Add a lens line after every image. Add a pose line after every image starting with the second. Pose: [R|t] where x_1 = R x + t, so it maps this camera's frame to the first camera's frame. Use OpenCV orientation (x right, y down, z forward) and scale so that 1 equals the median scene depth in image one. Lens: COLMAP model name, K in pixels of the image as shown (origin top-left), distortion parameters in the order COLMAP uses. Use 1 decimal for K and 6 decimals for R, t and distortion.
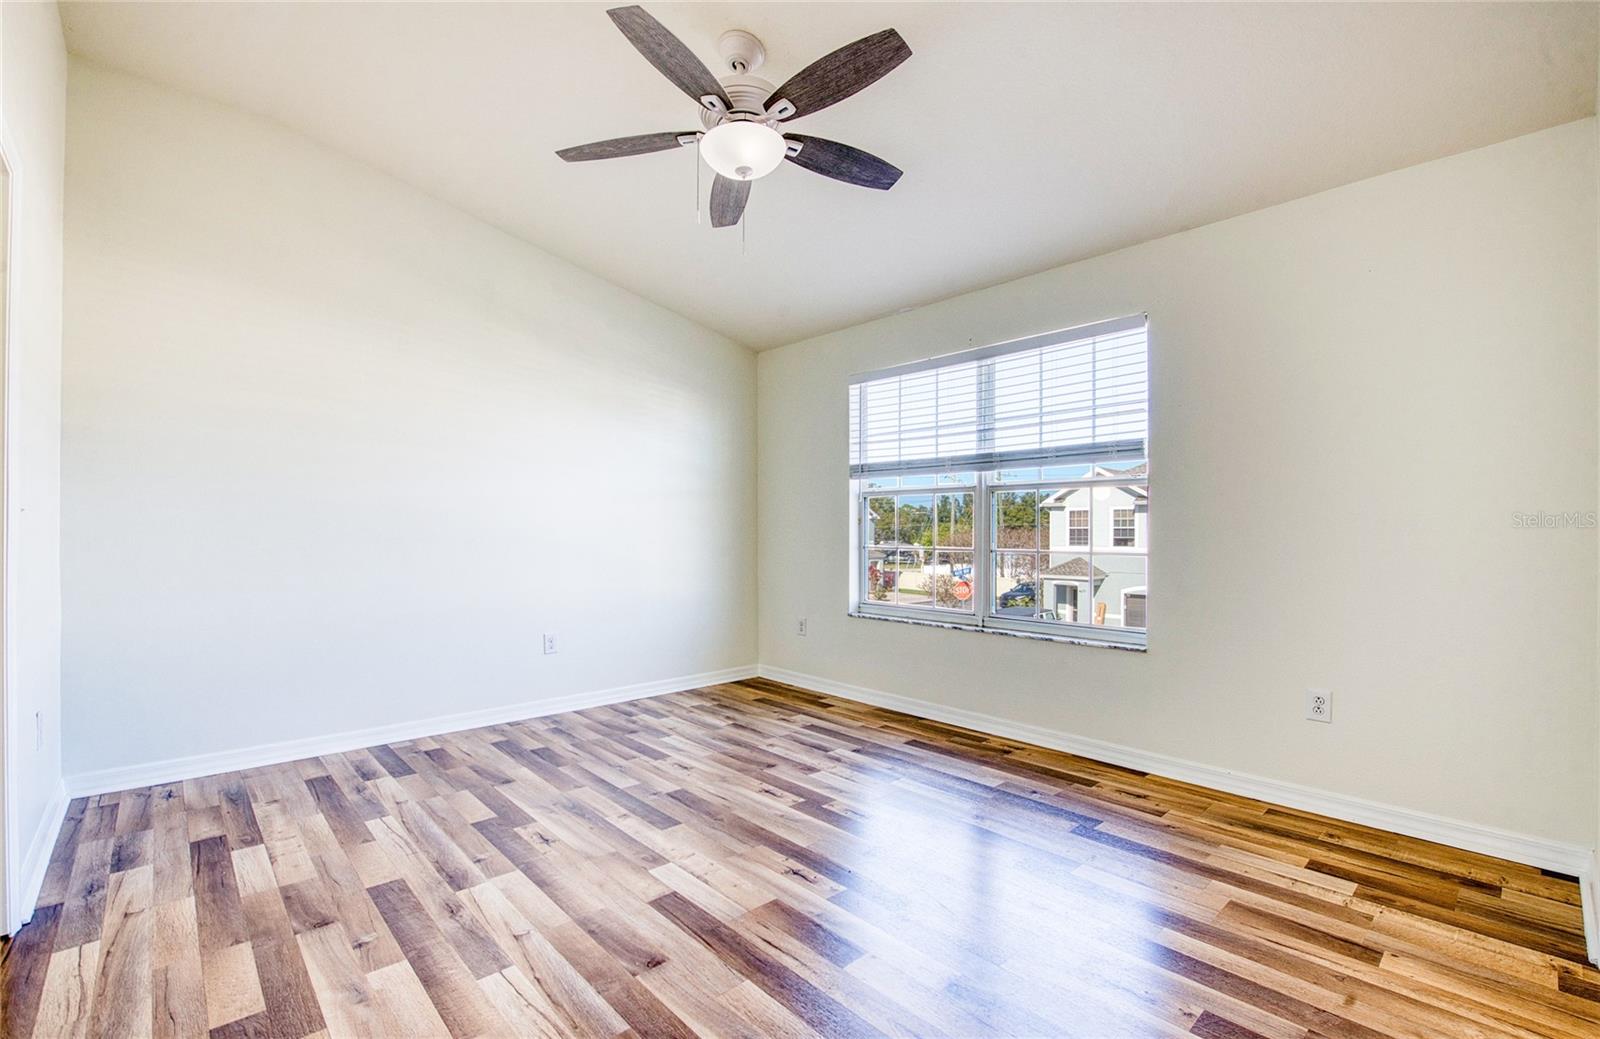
lens RADIAL K [[703.0, 0, 804.1], [0, 703.0, 528.3], [0, 0, 1]] dist [-0.004017, -0.000455]
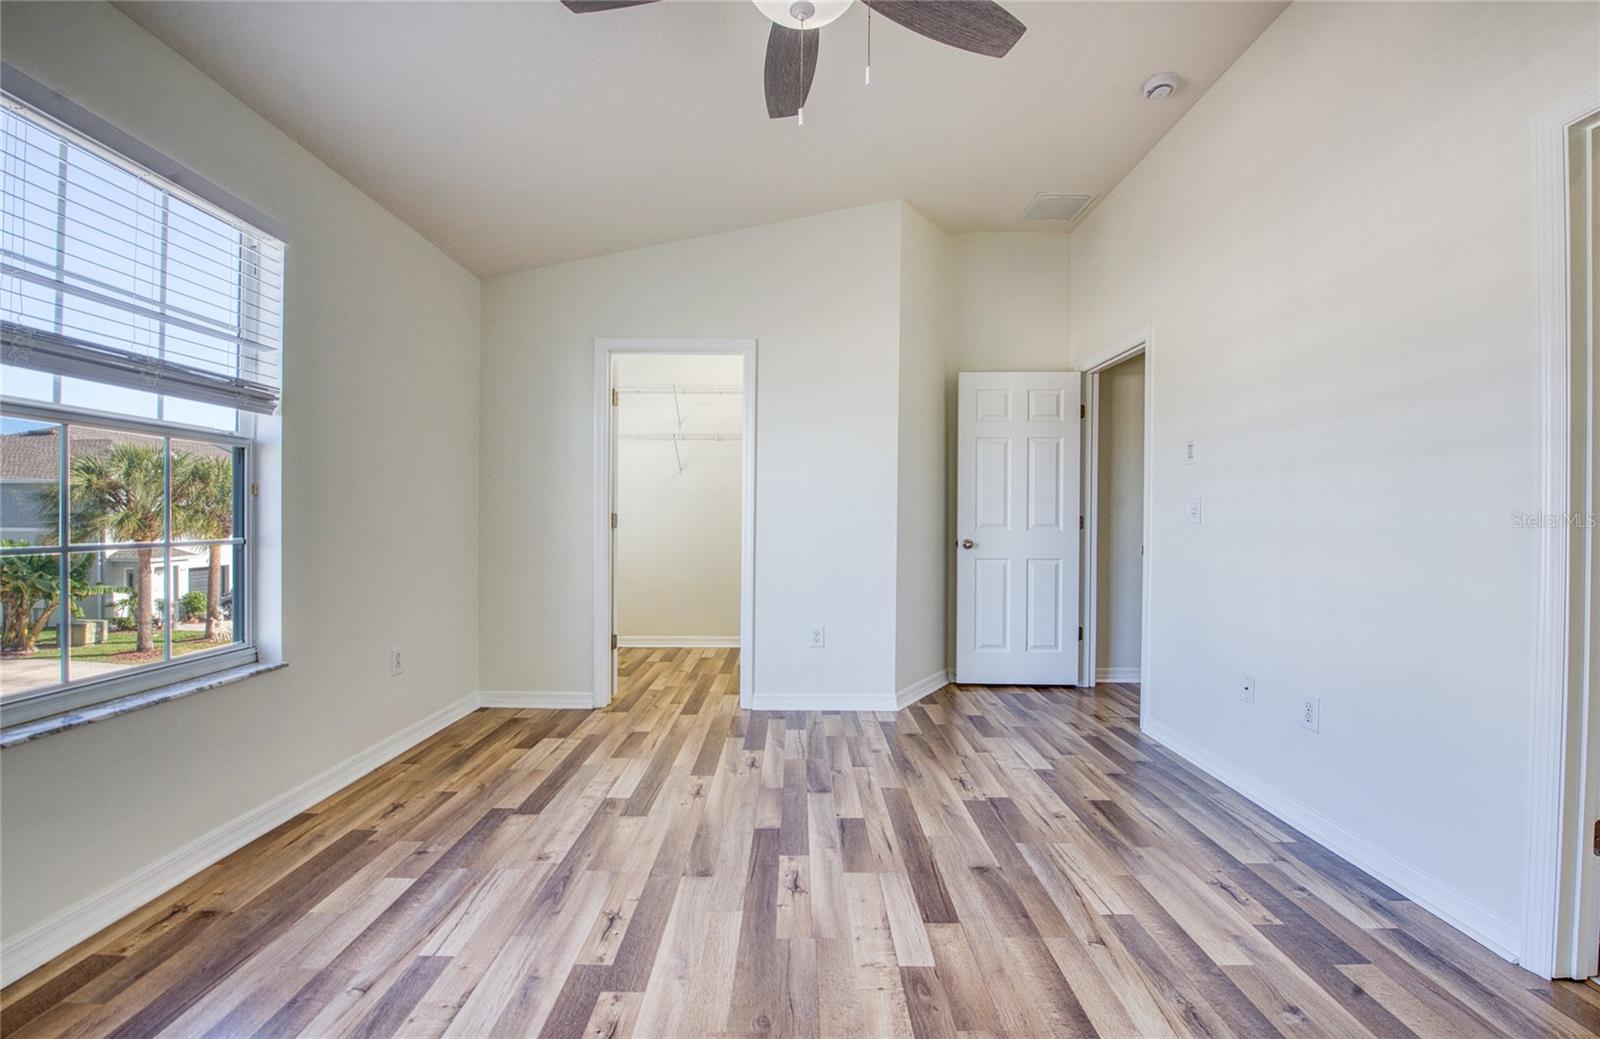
lens RADIAL K [[652.7, 0, 804.5], [0, 652.7, 517.7], [0, 0, 1]] dist [-0.016102, -0.000575]
pose [[-0.742601, -0.008502, 0.669680, -0.598583], [-0.015376, 0.999872, -0.004356, 0.012661], [-0.669557, -0.013532, -0.742637, 1.670190]]
